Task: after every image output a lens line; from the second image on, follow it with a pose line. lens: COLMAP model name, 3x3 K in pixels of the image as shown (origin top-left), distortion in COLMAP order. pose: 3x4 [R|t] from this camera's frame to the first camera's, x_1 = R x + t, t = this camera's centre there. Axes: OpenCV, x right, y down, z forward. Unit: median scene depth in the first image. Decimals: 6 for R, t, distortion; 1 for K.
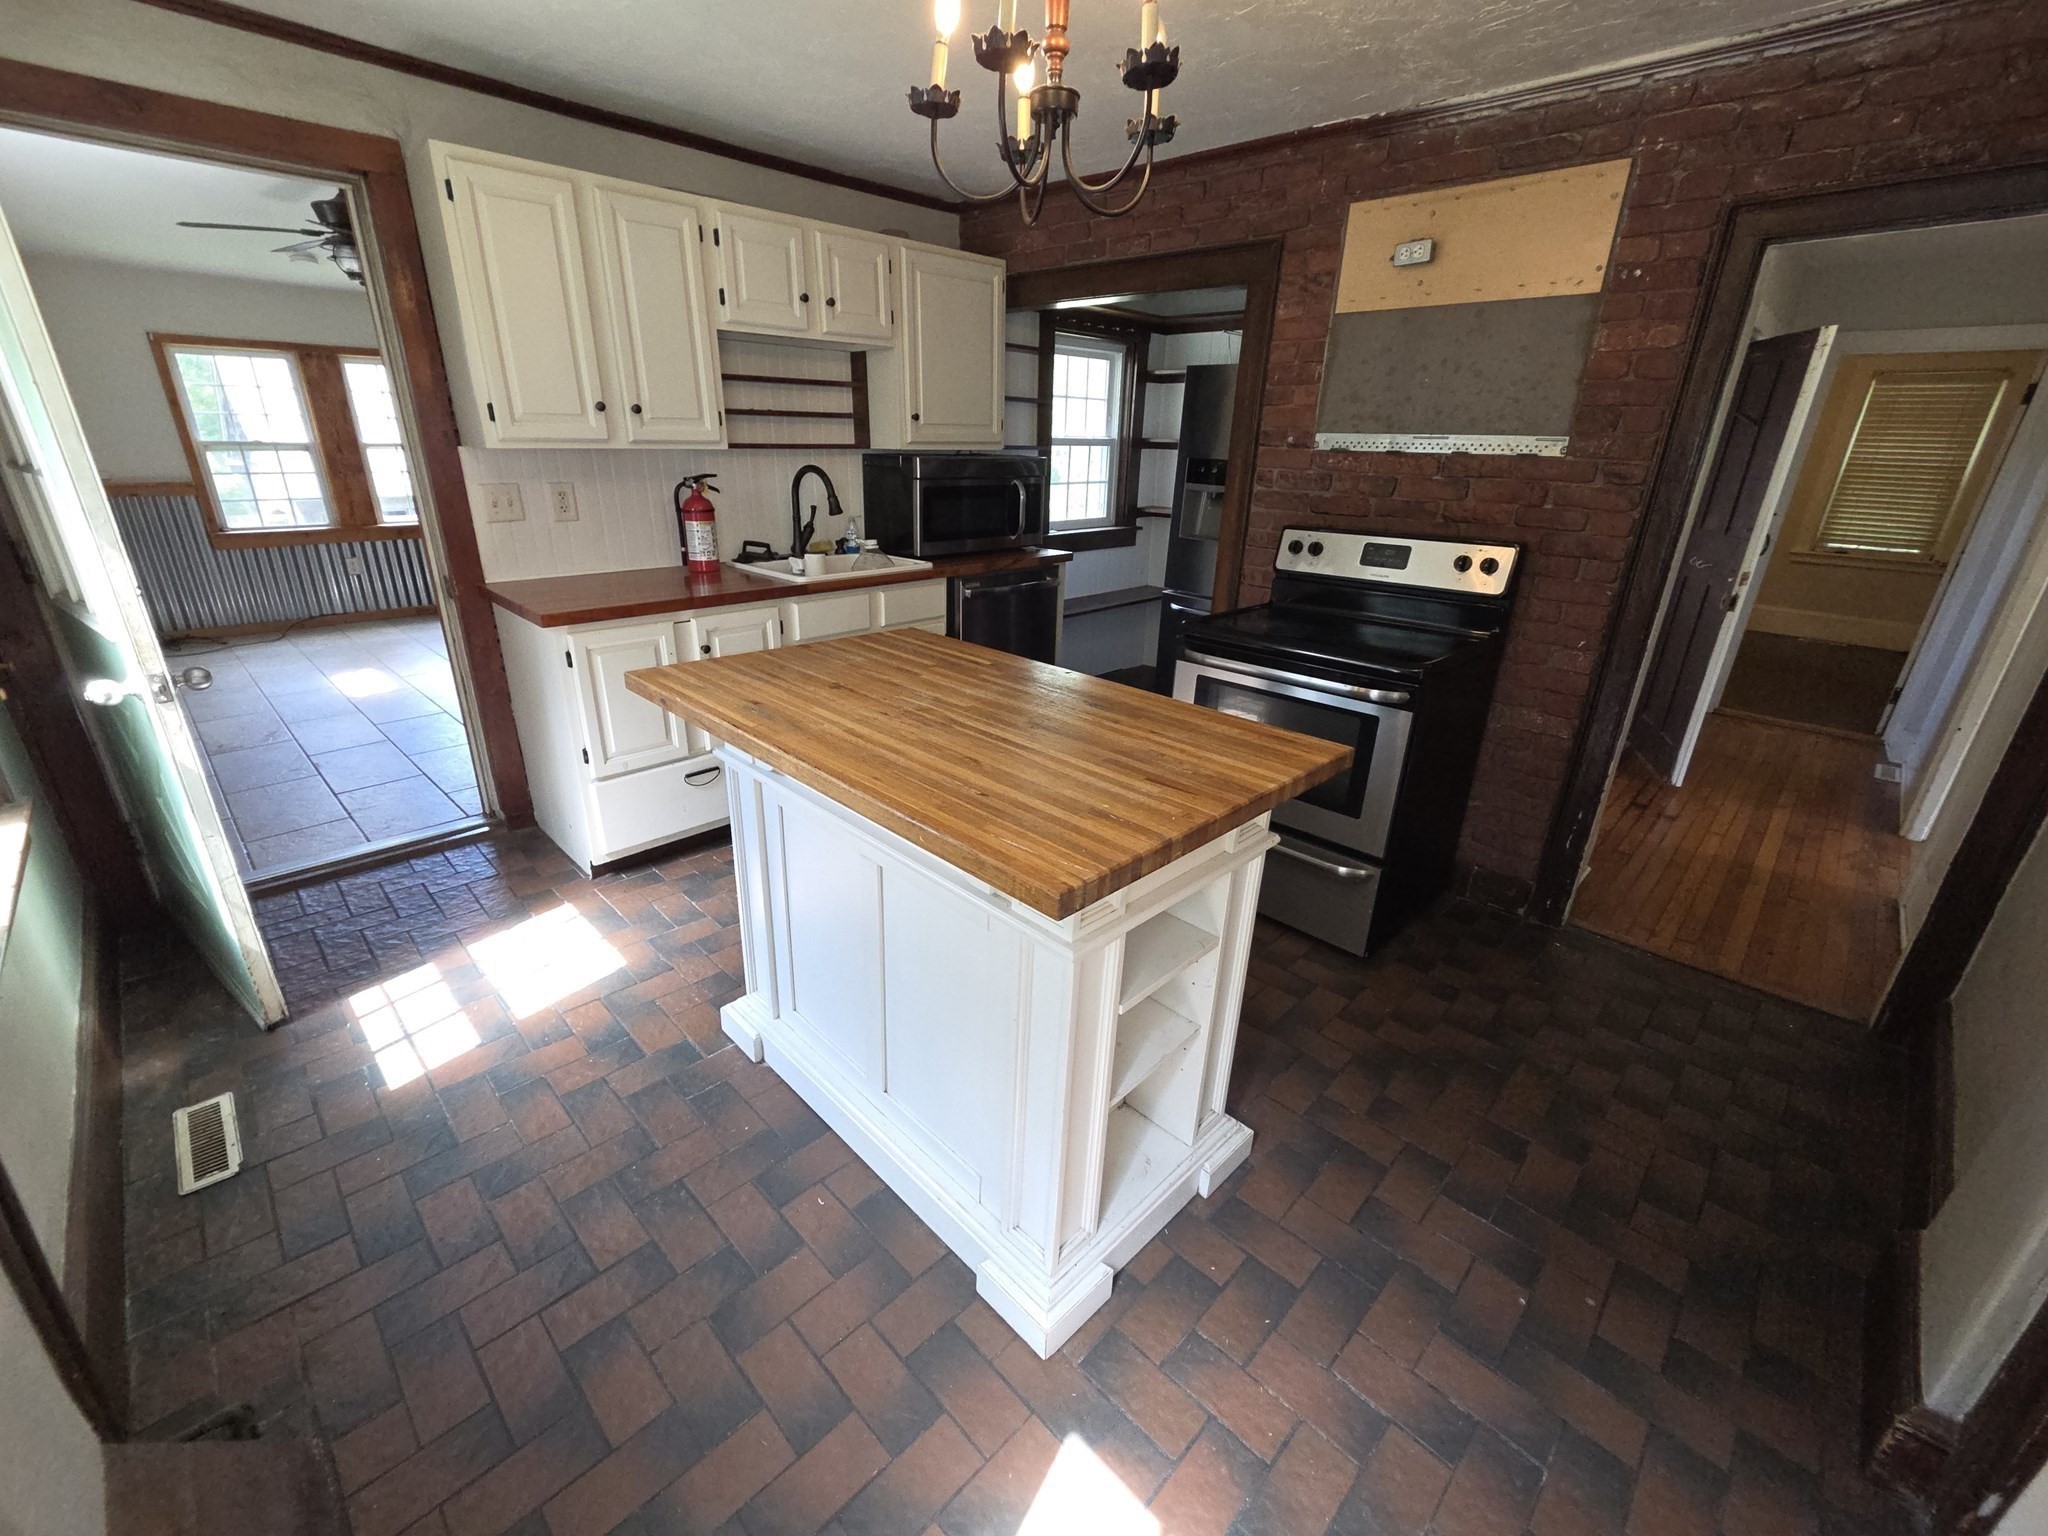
lens RADIAL K [[837.2, 0, 1006.7], [0, 837.2, 754.2], [0, 0, 1]] dist [0.001823, -0.000977]
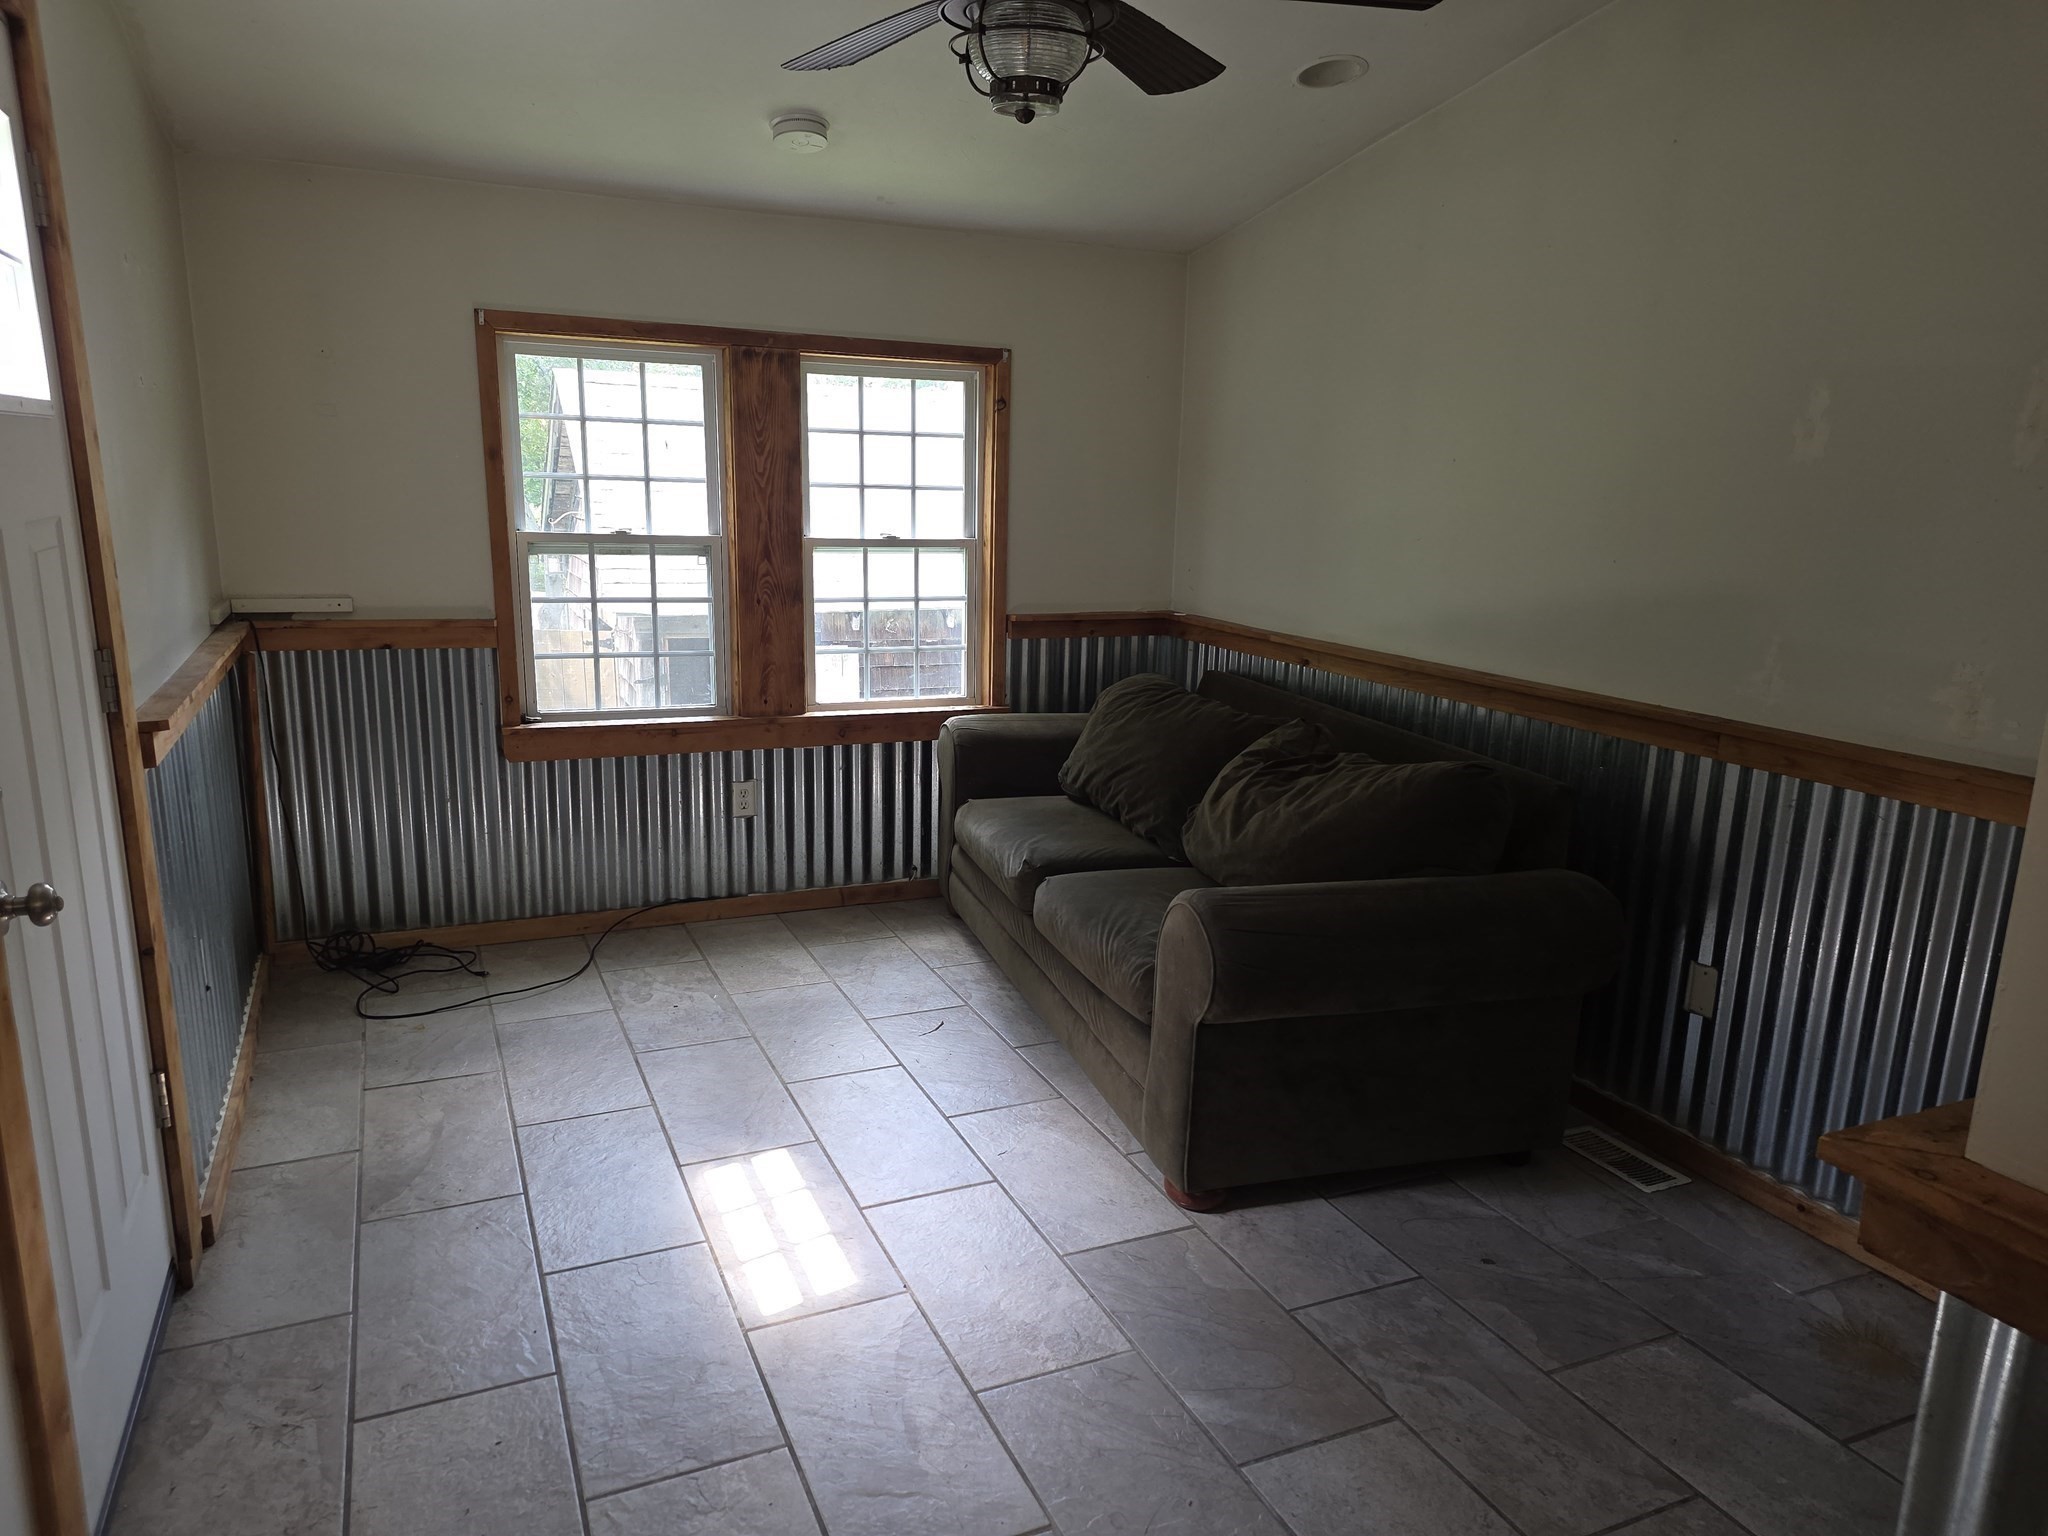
lens RADIAL K [[1346.5, 0, 1035.4], [0, 1346.5, 787.7], [0, 0, 1]] dist [0.034814, -0.026028]
pose [[0.926155, 0.074704, -0.369671, -0.389227], [-0.135610, 0.980593, -0.141589, -0.158391], [0.351920, 0.181264, 0.918311, 0.411475]]
